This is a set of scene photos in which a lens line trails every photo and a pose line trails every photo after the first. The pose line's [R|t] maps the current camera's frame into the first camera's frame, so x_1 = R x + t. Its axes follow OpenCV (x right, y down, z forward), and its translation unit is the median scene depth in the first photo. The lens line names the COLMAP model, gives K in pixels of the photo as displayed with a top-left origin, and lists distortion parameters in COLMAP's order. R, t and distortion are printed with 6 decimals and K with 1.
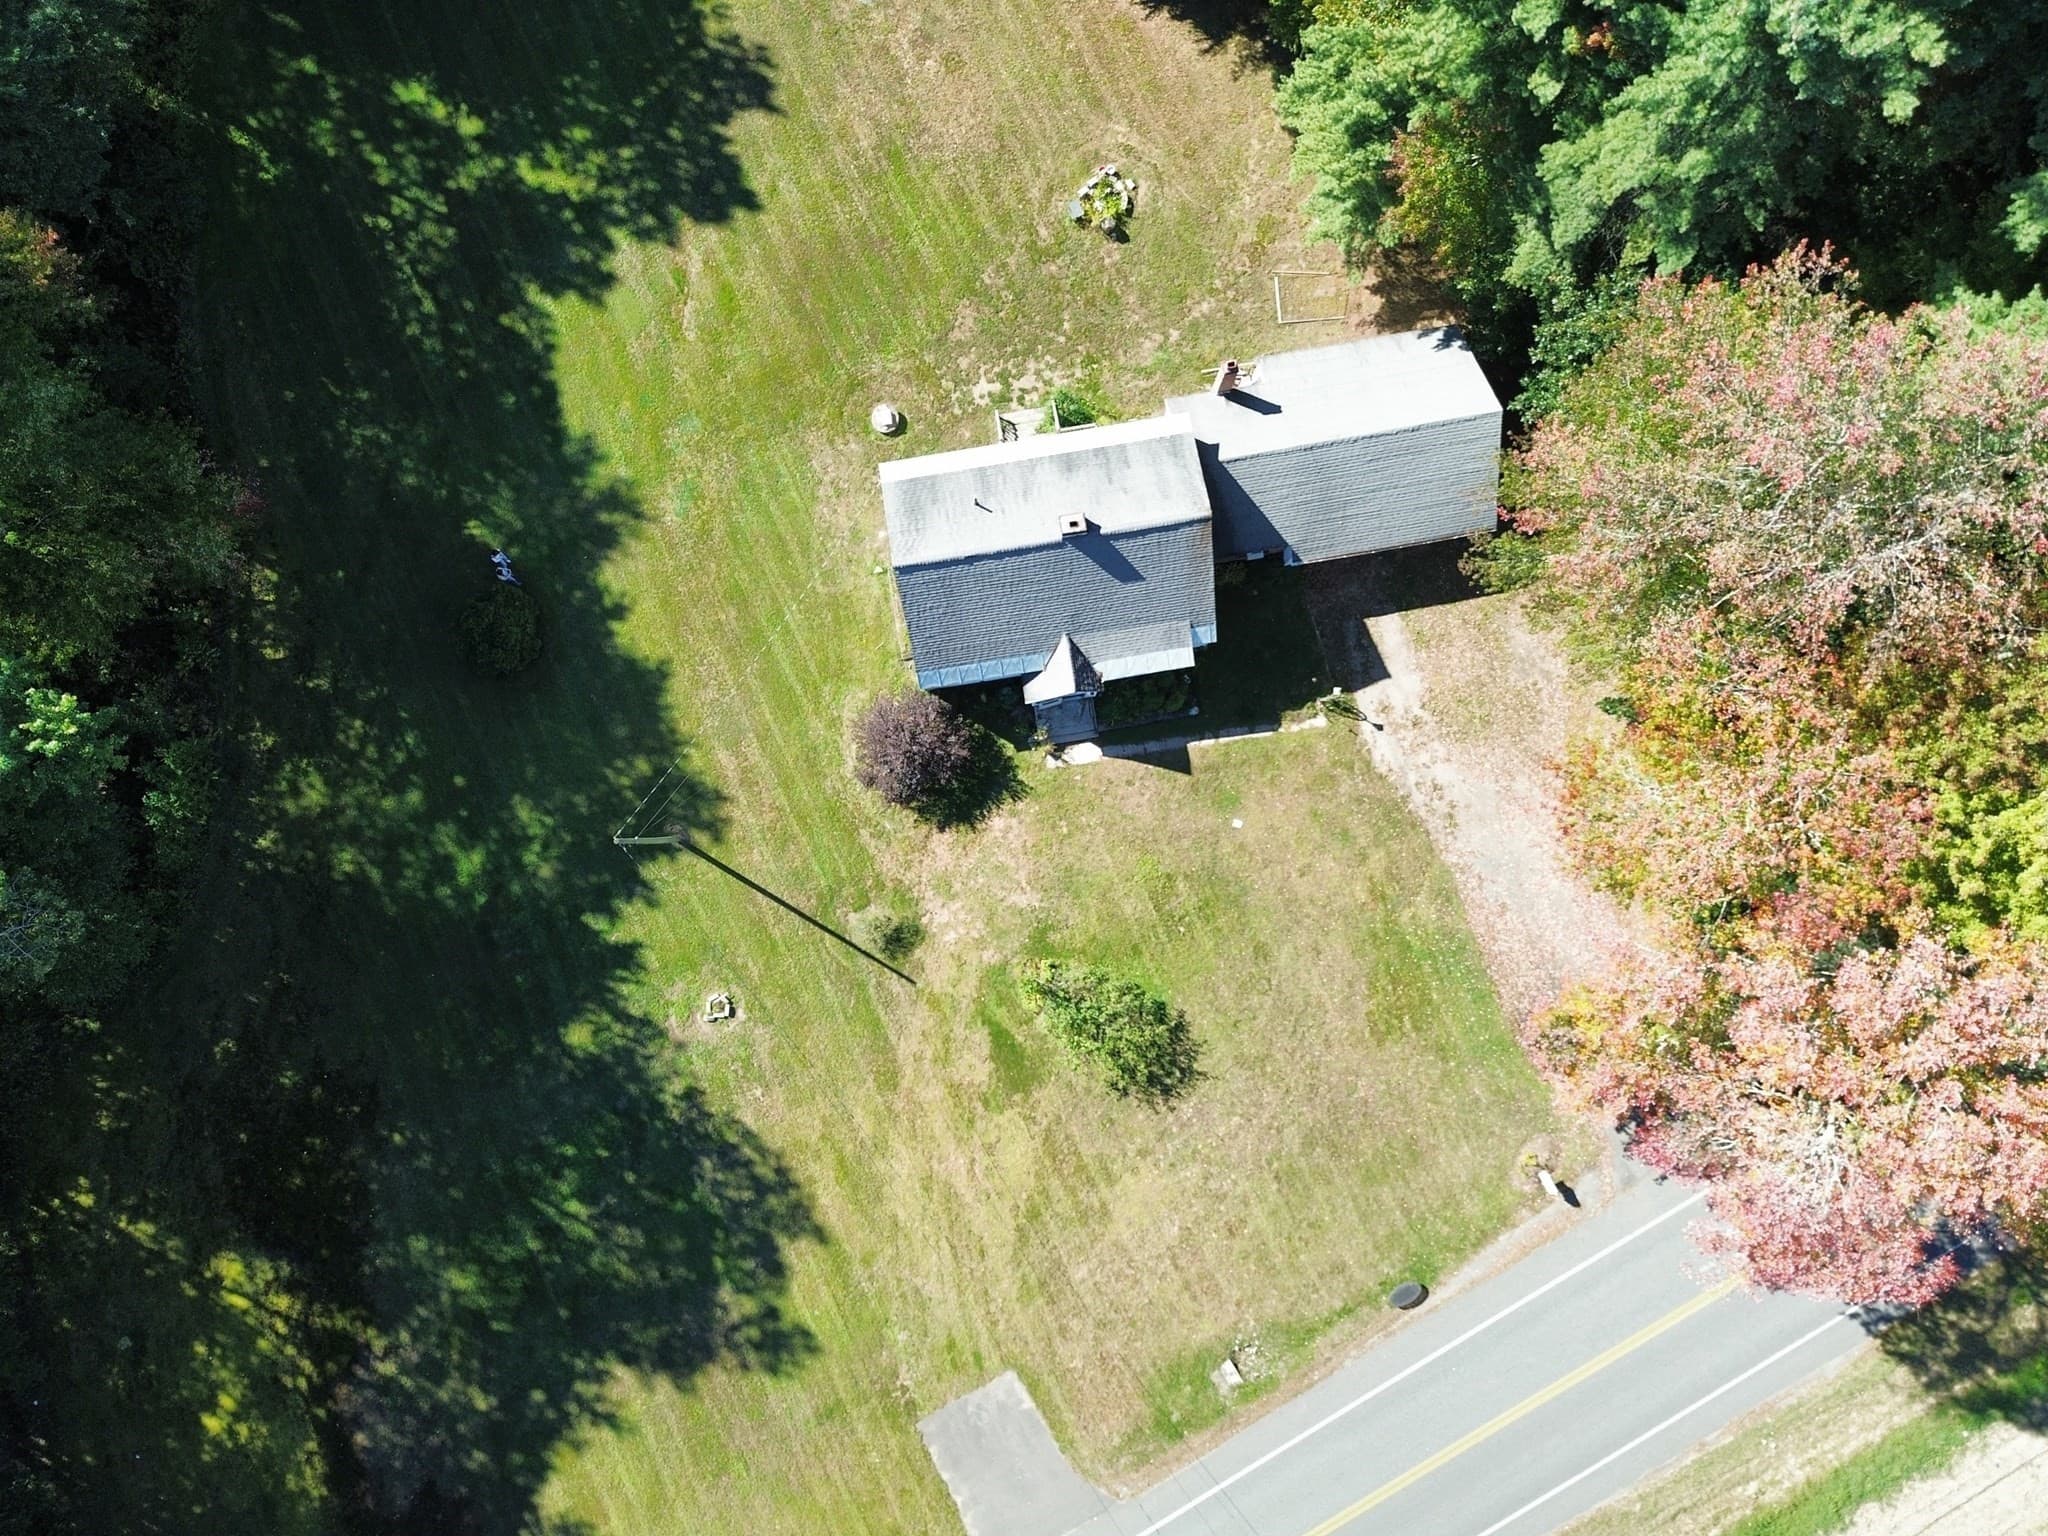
lens RADIAL K [[1436.3, 0, 1022.2], [0, 1436.3, 763.6], [0, 0, 1]] dist [0.079947, -0.080556]
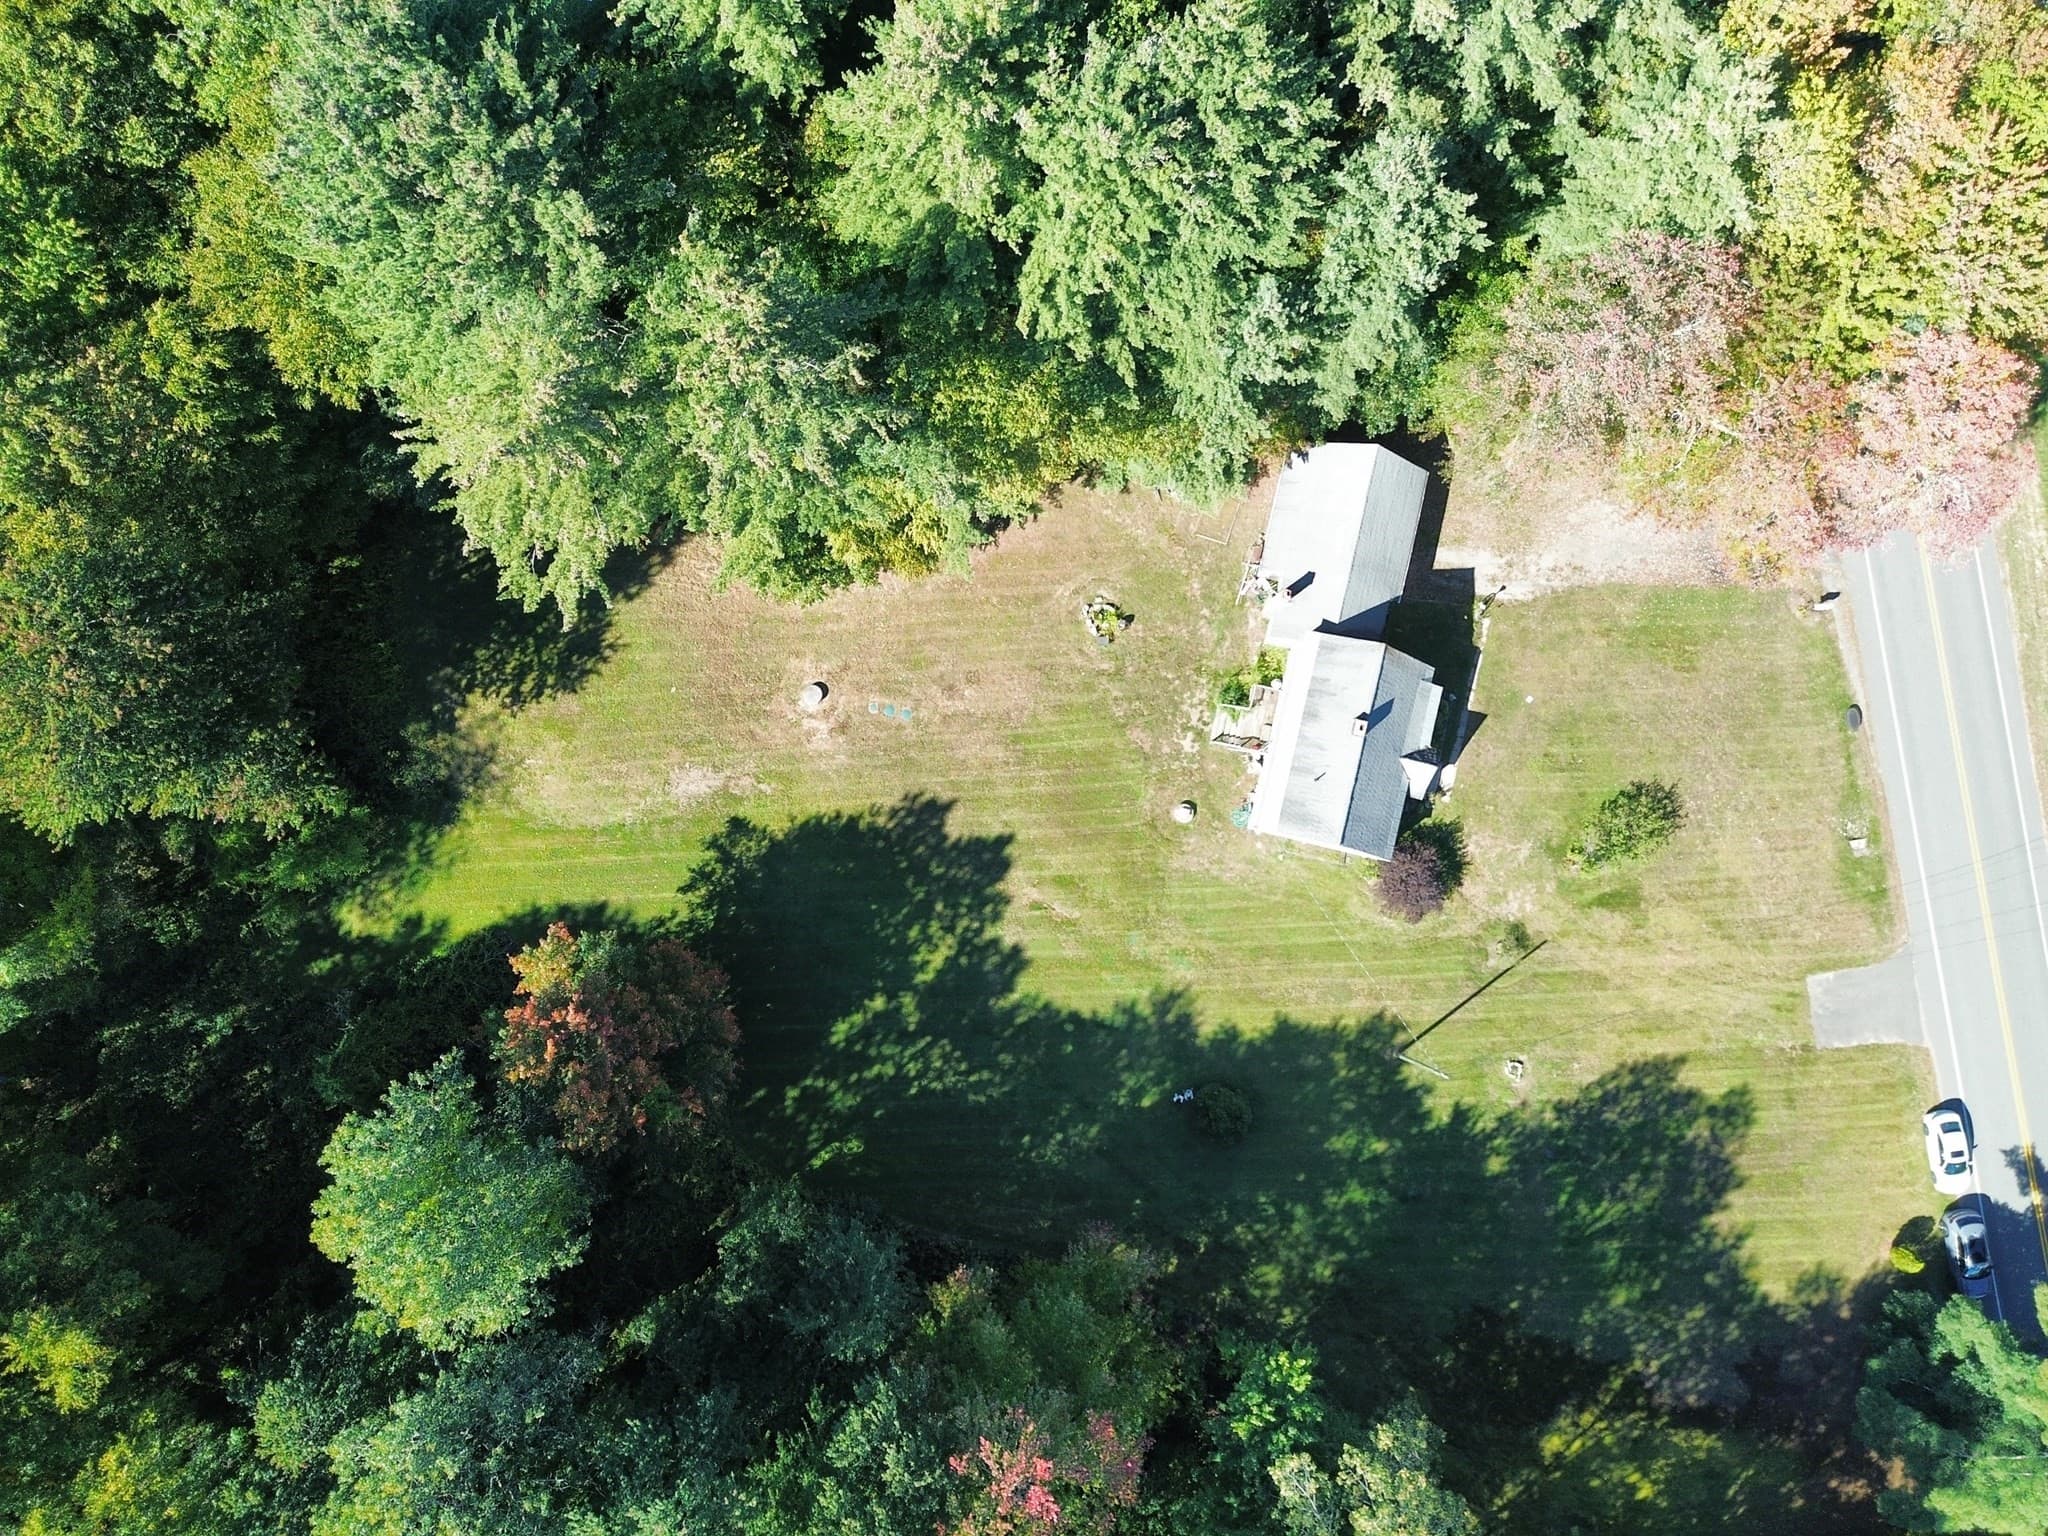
lens RADIAL K [[1436.3, 0, 1022.2], [0, 1436.3, 763.6], [0, 0, 1]] dist [0.079947, -0.080556]
pose [[0.380727, -0.922691, 0.060730, -0.202657], [0.921319, 0.384121, 0.060176, -0.506207], [-0.078852, 0.033041, 0.996339, -0.456049]]
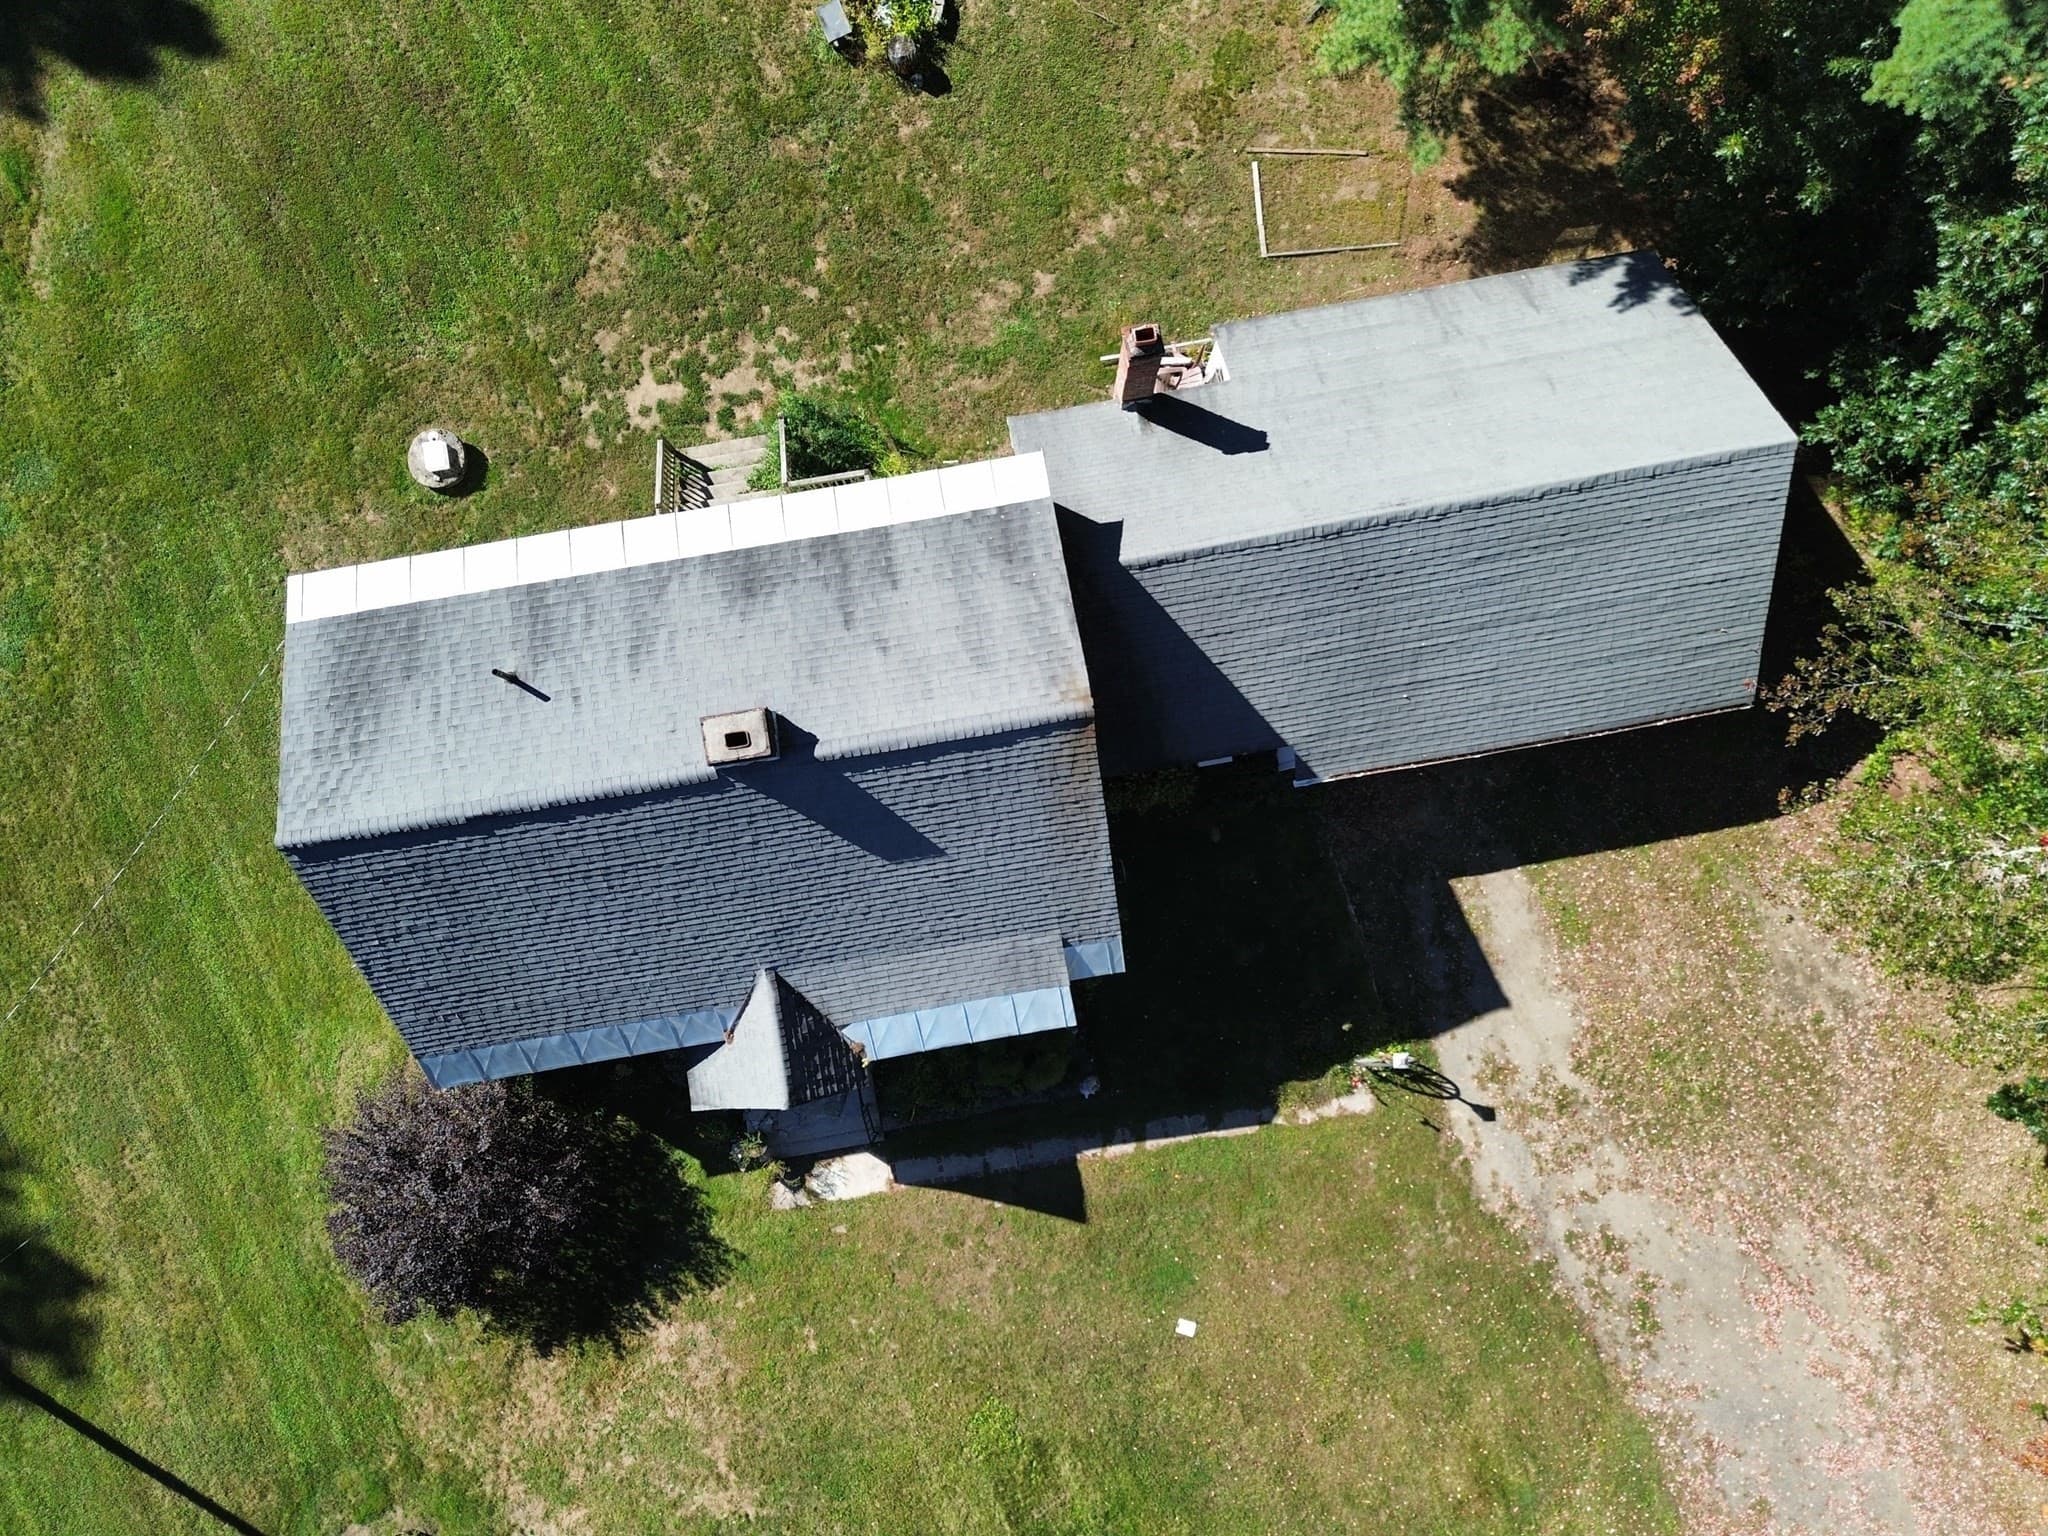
lens RADIAL K [[1468.9, 0, 1024.0], [0, 1468.9, 768.0], [0, 0, 1]] dist [0.042882, -0.027074]
pose [[0.999939, -0.007937, 0.007696, 0.094870], [0.008008, 0.999926, -0.009167, -0.133373], [-0.007622, 0.009228, 0.999928, 0.521239]]
